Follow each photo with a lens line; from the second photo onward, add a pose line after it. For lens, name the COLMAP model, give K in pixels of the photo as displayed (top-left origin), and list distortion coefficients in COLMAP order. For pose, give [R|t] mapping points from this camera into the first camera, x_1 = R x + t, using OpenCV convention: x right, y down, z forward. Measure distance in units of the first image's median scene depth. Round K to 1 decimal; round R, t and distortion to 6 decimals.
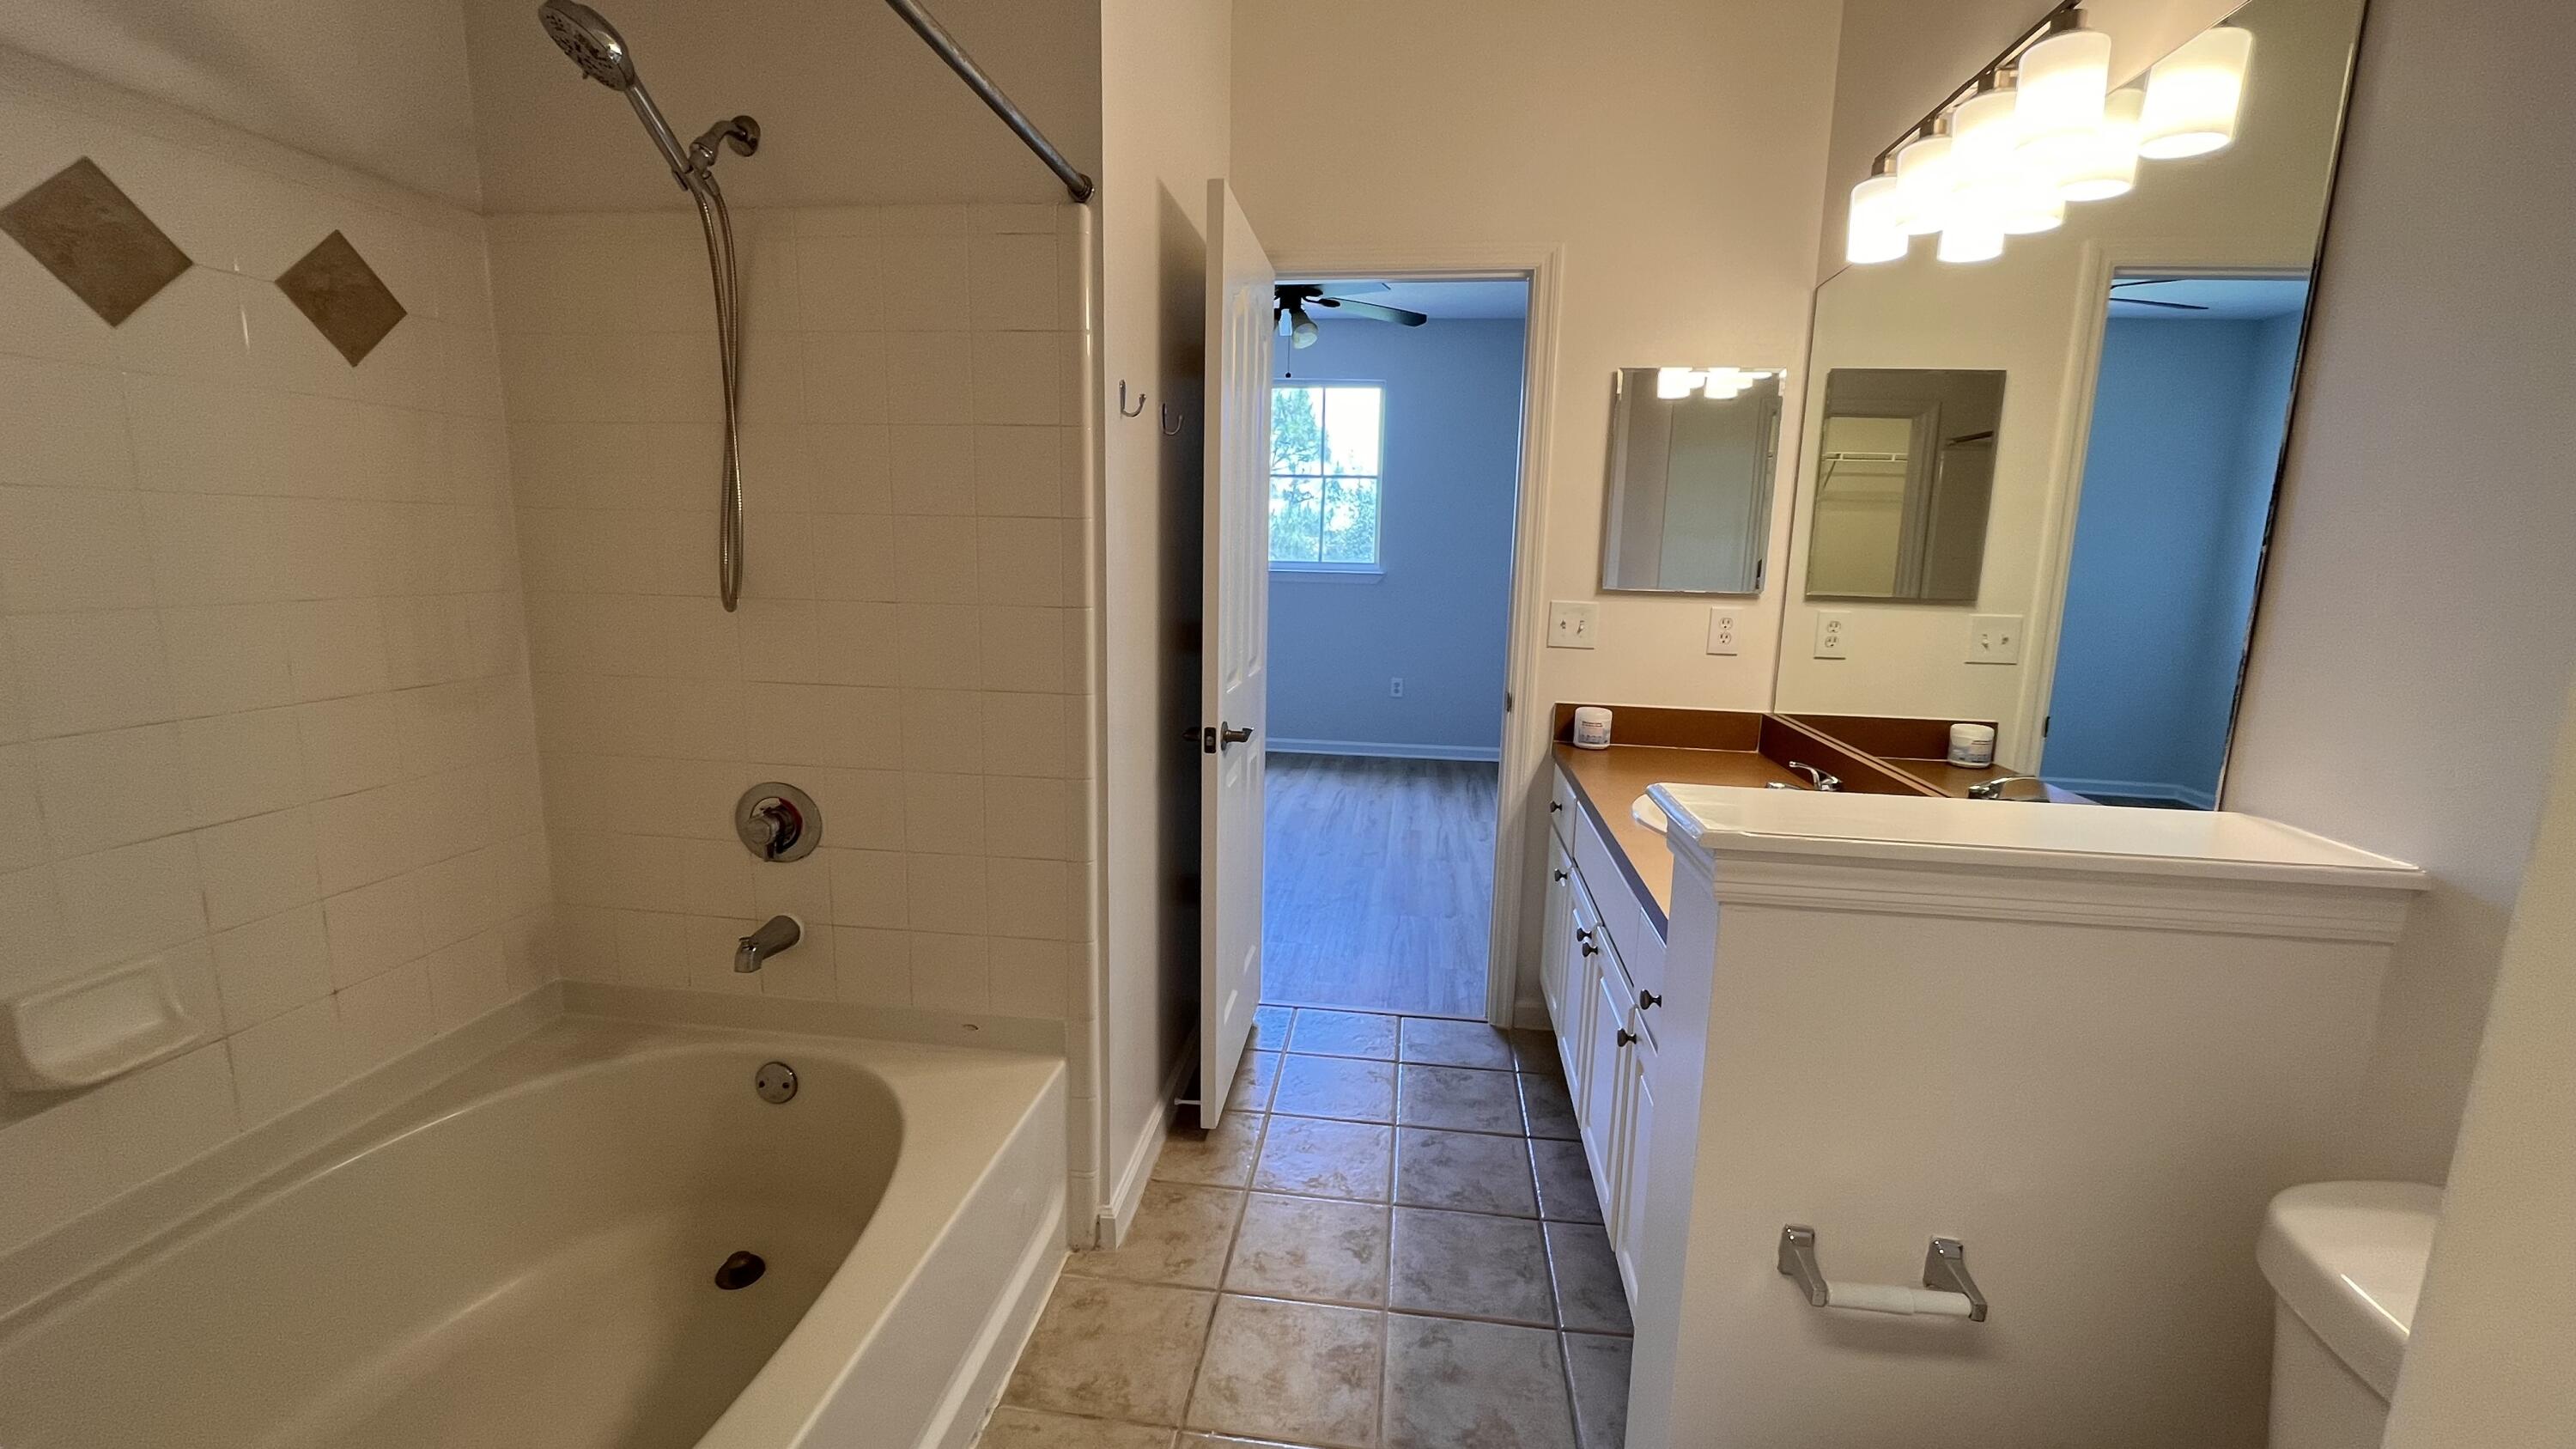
lens RADIAL K [[1046.7, 0, 1288.0], [0, 1046.7, 724.5], [0, 0, 1]] dist [-0.001518, 0.000331]
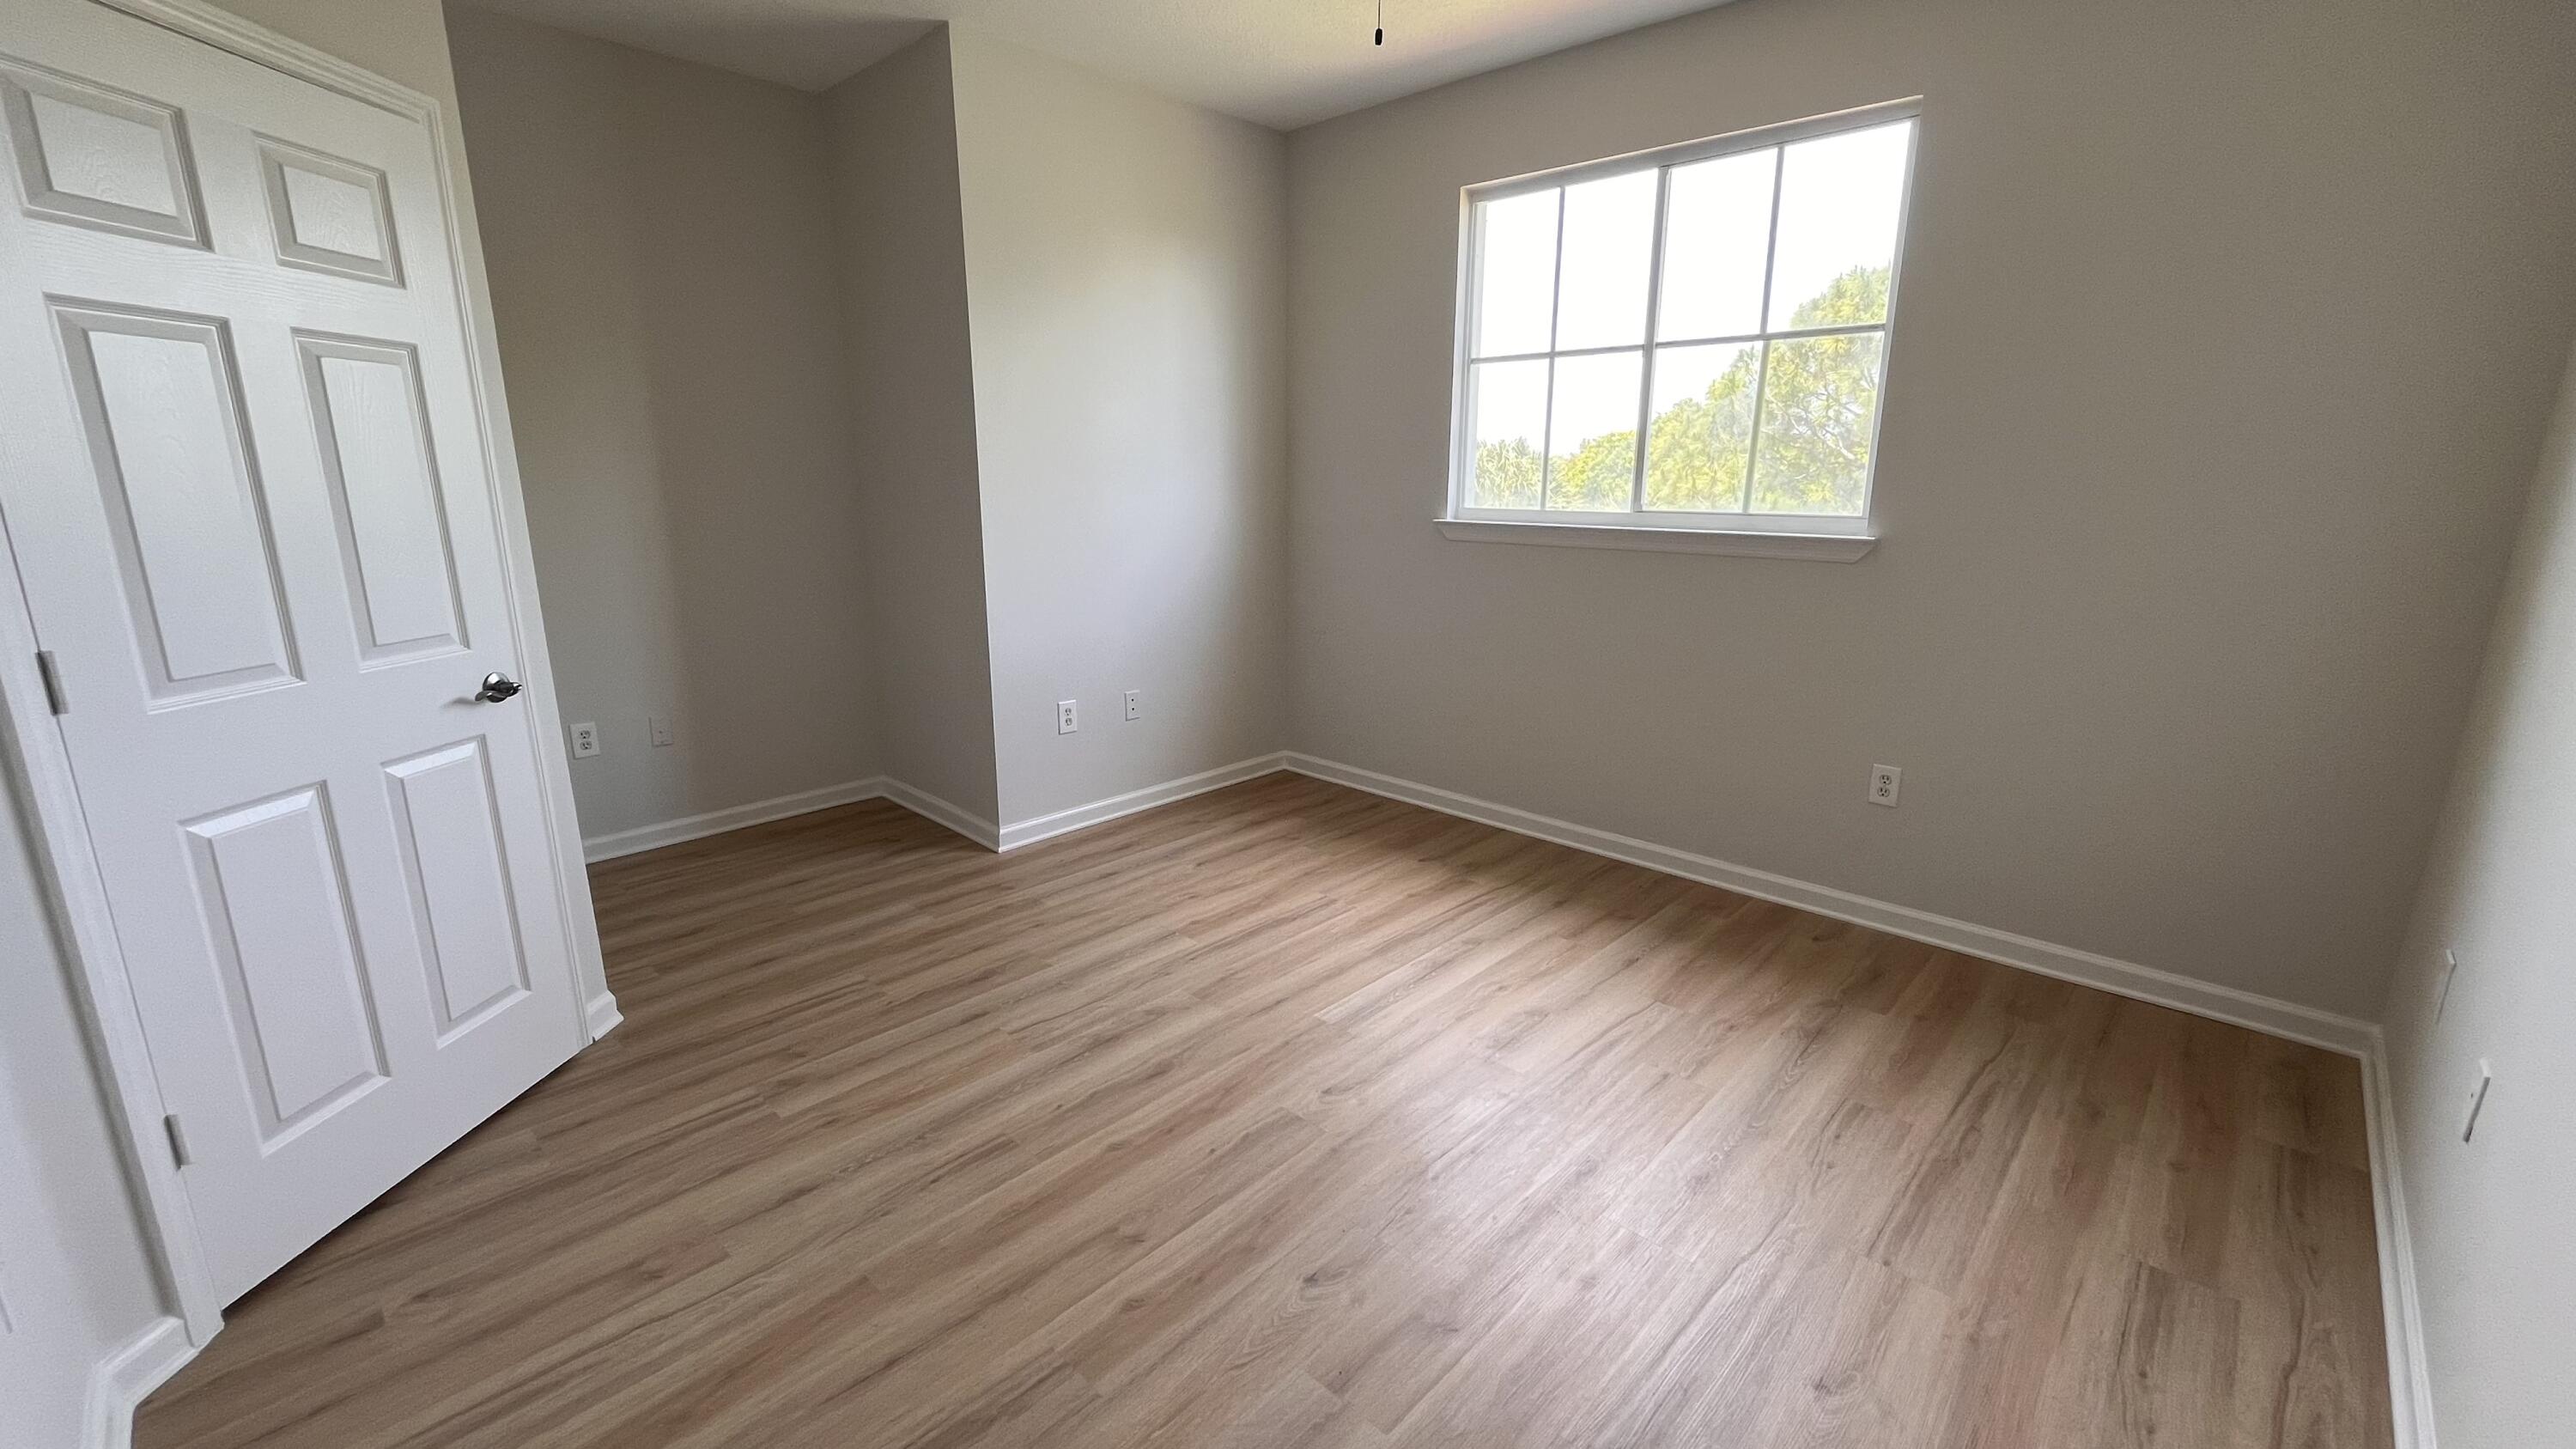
lens RADIAL K [[1046.7, 0, 1288.0], [0, 1046.7, 724.5], [0, 0, 1]] dist [-0.001518, 0.000331]
pose [[0.806186, 0.119419, -0.579486, 0.231613], [-0.084531, 0.992619, 0.086956, -0.118718], [0.585593, -0.021118, 0.810330, 0.688382]]
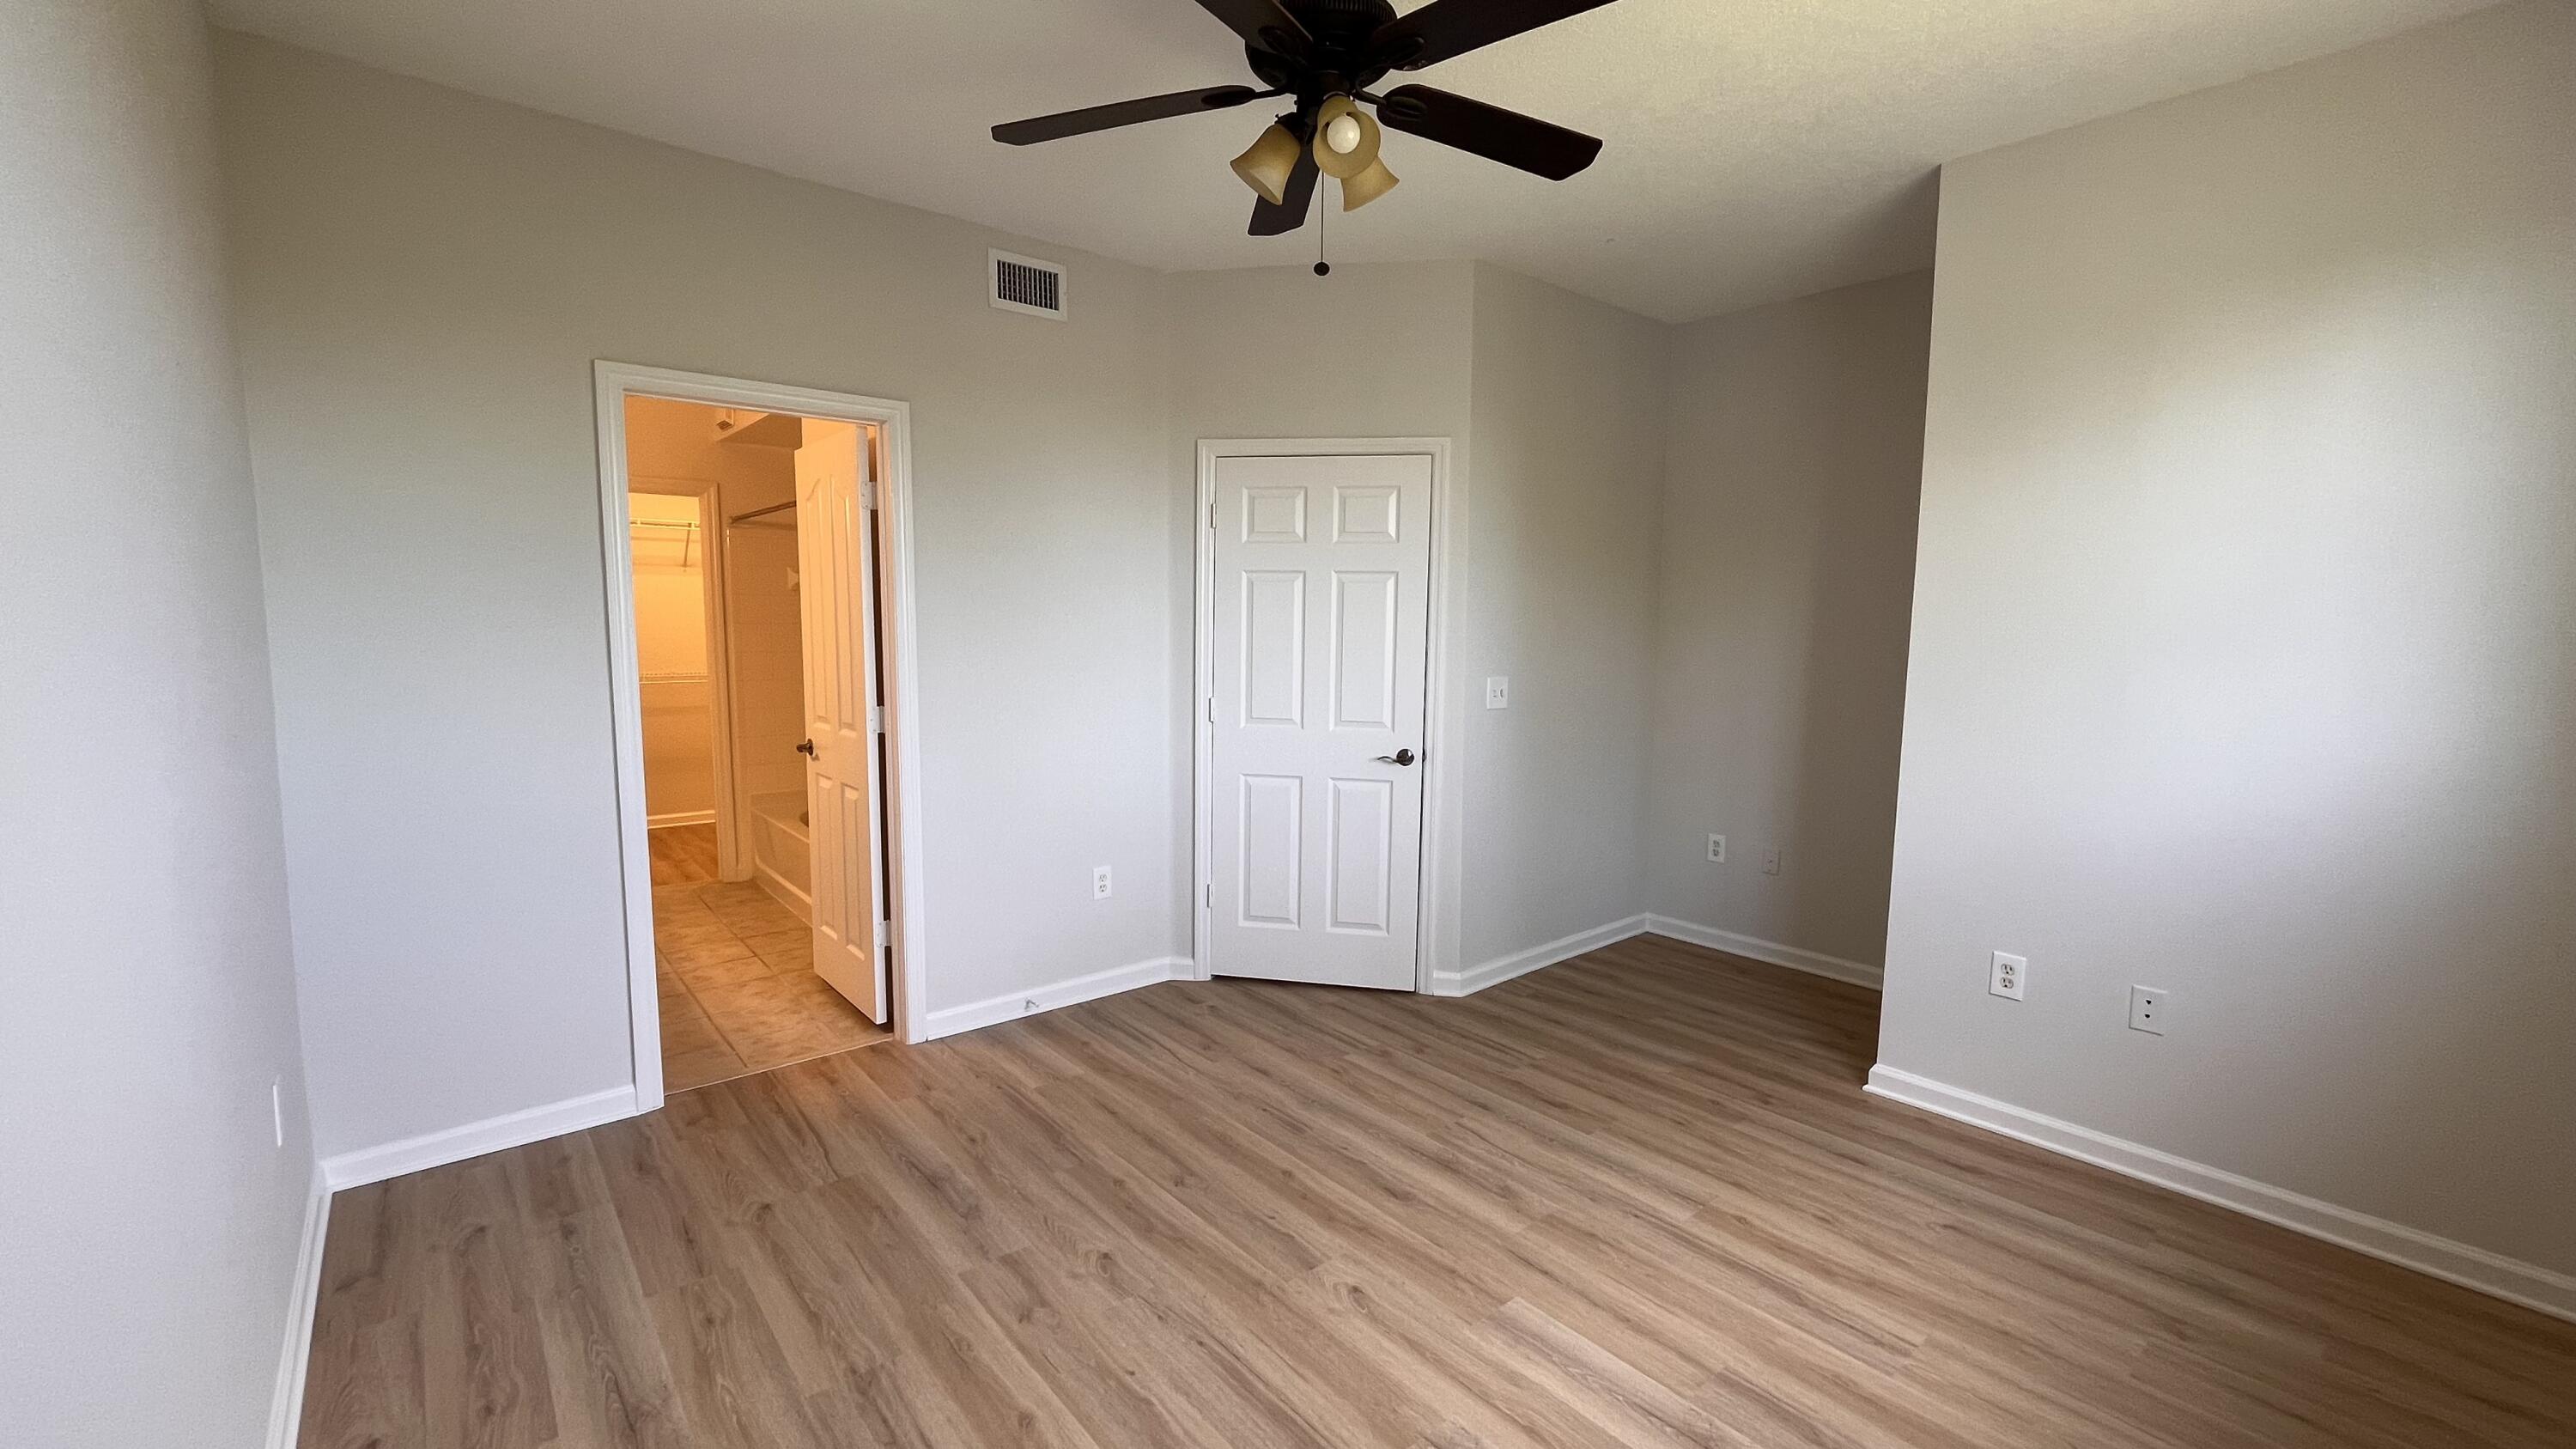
lens RADIAL K [[1046.7, 0, 1288.0], [0, 1046.7, 724.5], [0, 0, 1]] dist [-0.001518, 0.000331]
pose [[-0.679044, 0.046796, -0.732605, 0.337279], [-0.149114, 0.968369, 0.200068, -0.244808], [0.718794, 0.245097, -0.650587, 1.349761]]
